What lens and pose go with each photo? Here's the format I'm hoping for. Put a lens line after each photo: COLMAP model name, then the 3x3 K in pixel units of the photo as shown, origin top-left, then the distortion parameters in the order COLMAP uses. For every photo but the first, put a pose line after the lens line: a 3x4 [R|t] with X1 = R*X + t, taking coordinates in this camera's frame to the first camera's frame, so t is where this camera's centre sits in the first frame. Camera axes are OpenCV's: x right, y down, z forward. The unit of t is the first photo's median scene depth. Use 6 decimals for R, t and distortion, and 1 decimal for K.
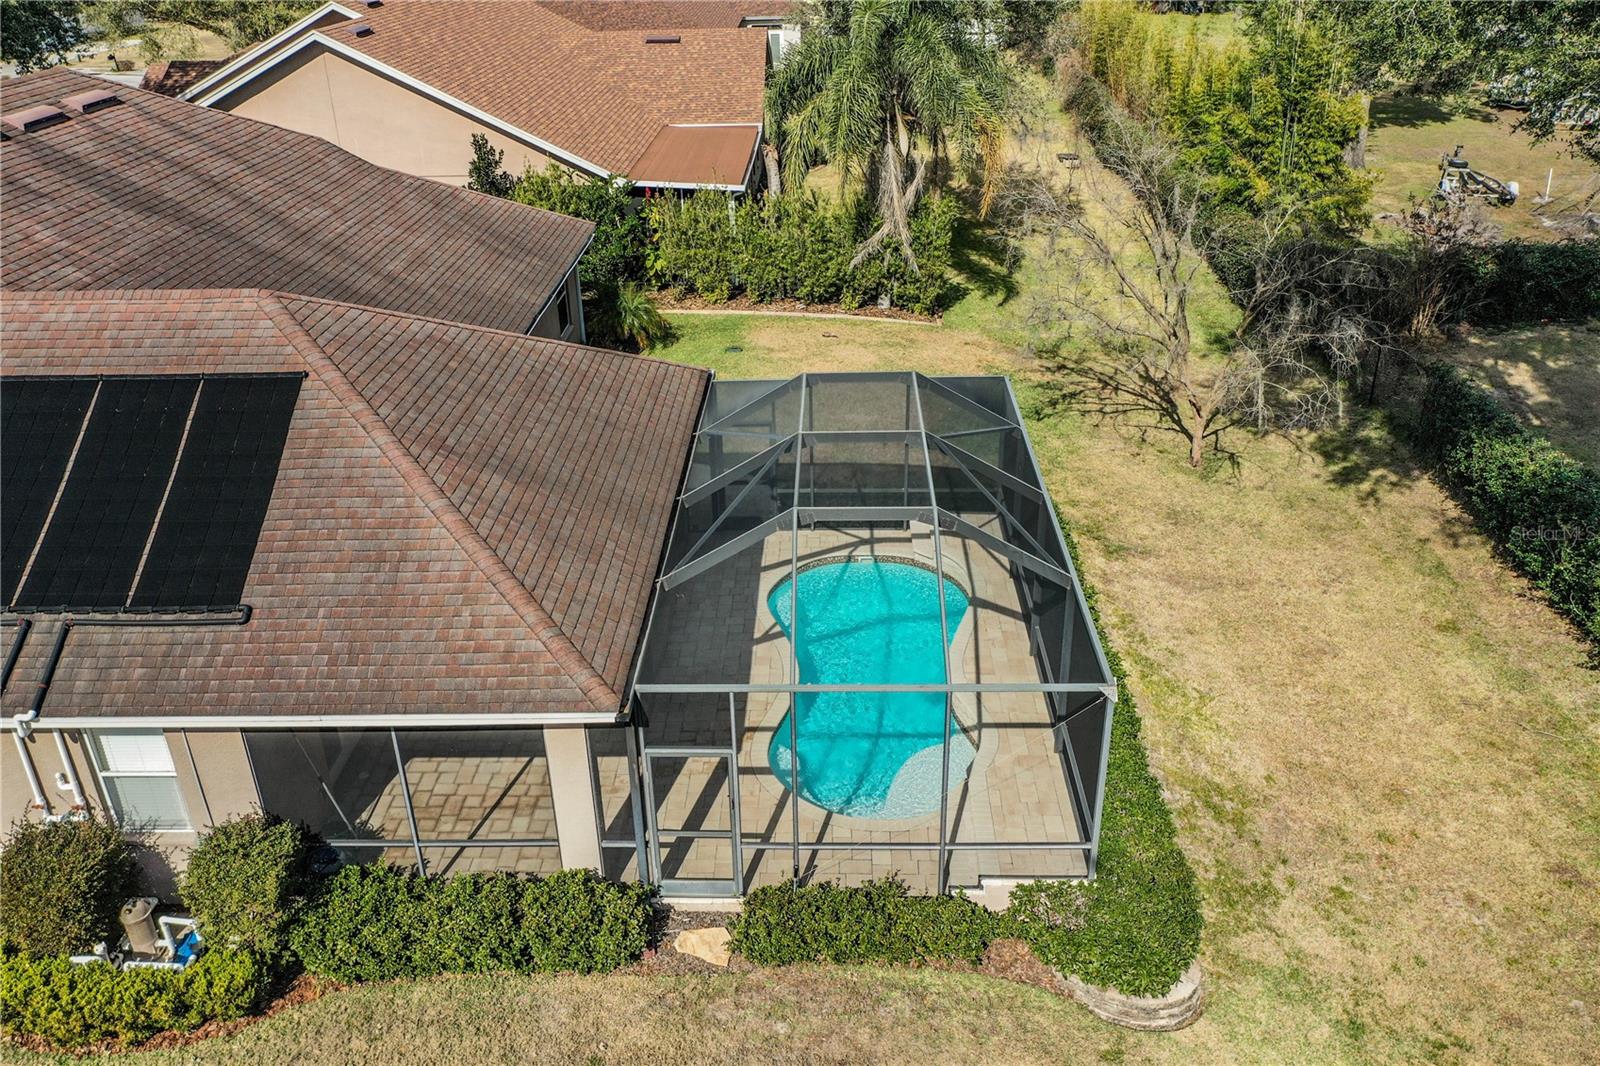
lens RADIAL K [[1228.8, 0, 800.0], [0, 1228.8, 533.0], [0, 0, 1]] dist [0.005650, -0.001871]
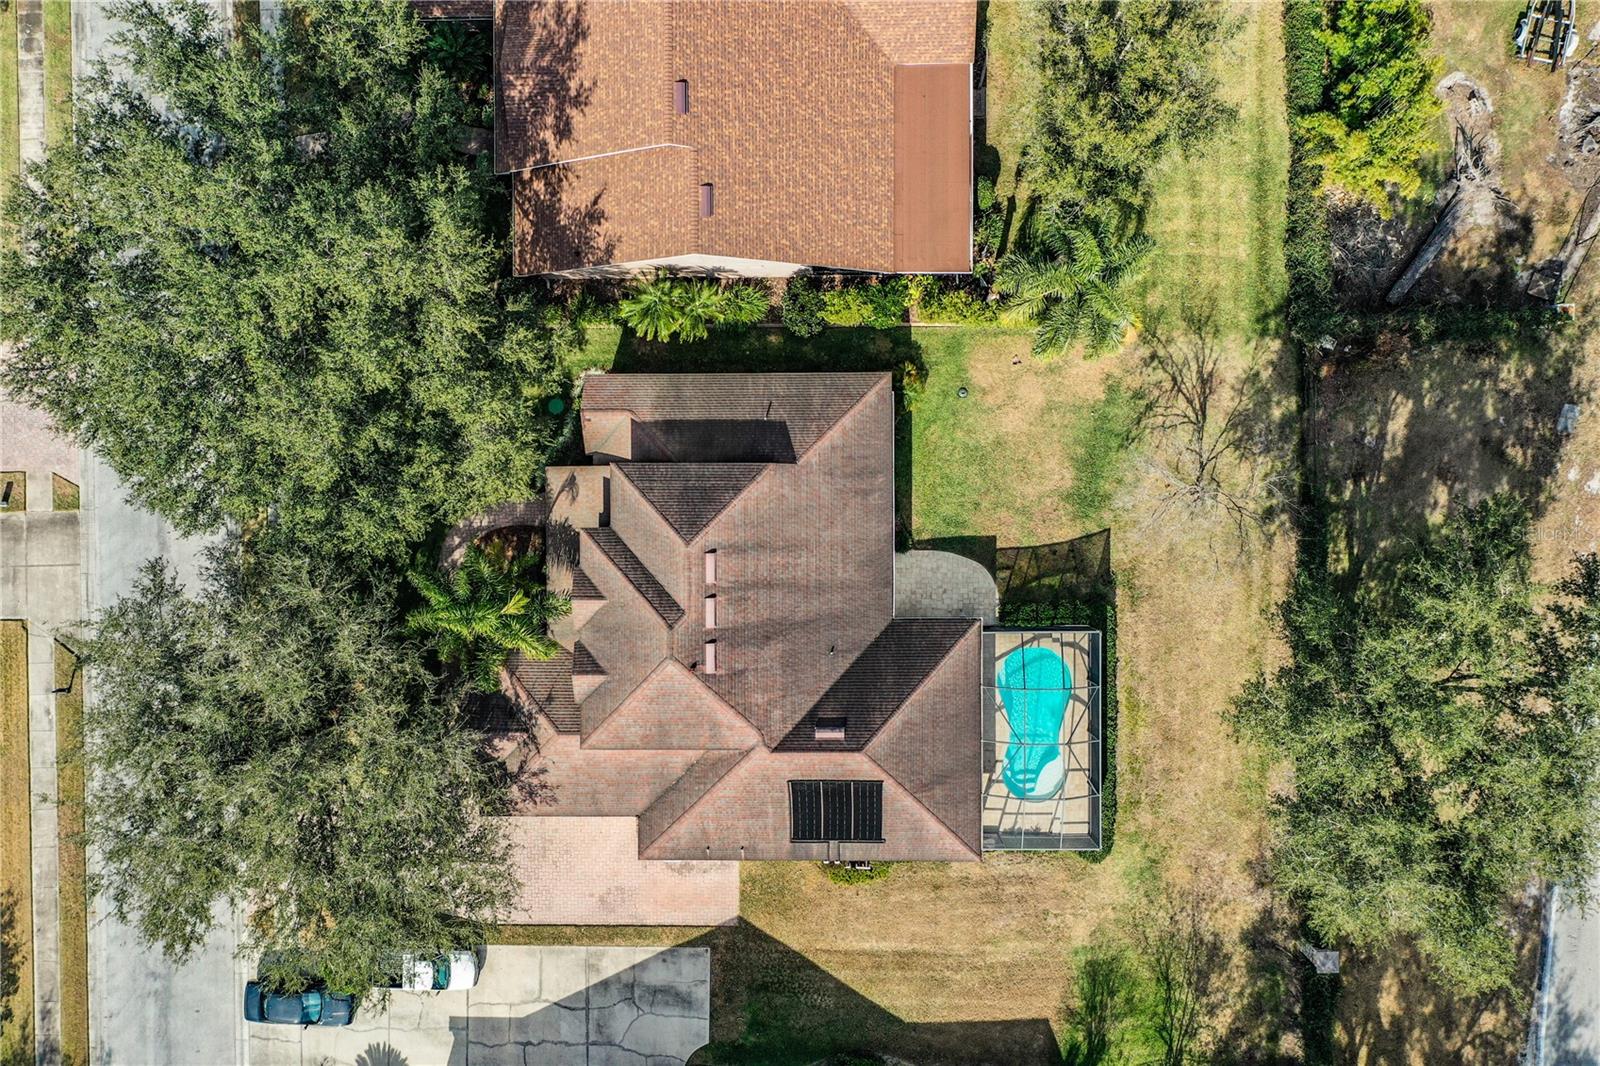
lens RADIAL K [[1228.8, 0, 800.0], [0, 1228.8, 533.0], [0, 0, 1]] dist [0.005650, -0.001871]
pose [[0.998223, -0.024106, -0.054504, -0.349632], [0.059187, 0.508010, 0.859315, -2.832321], [0.006974, -0.861014, 0.508534, -0.126277]]
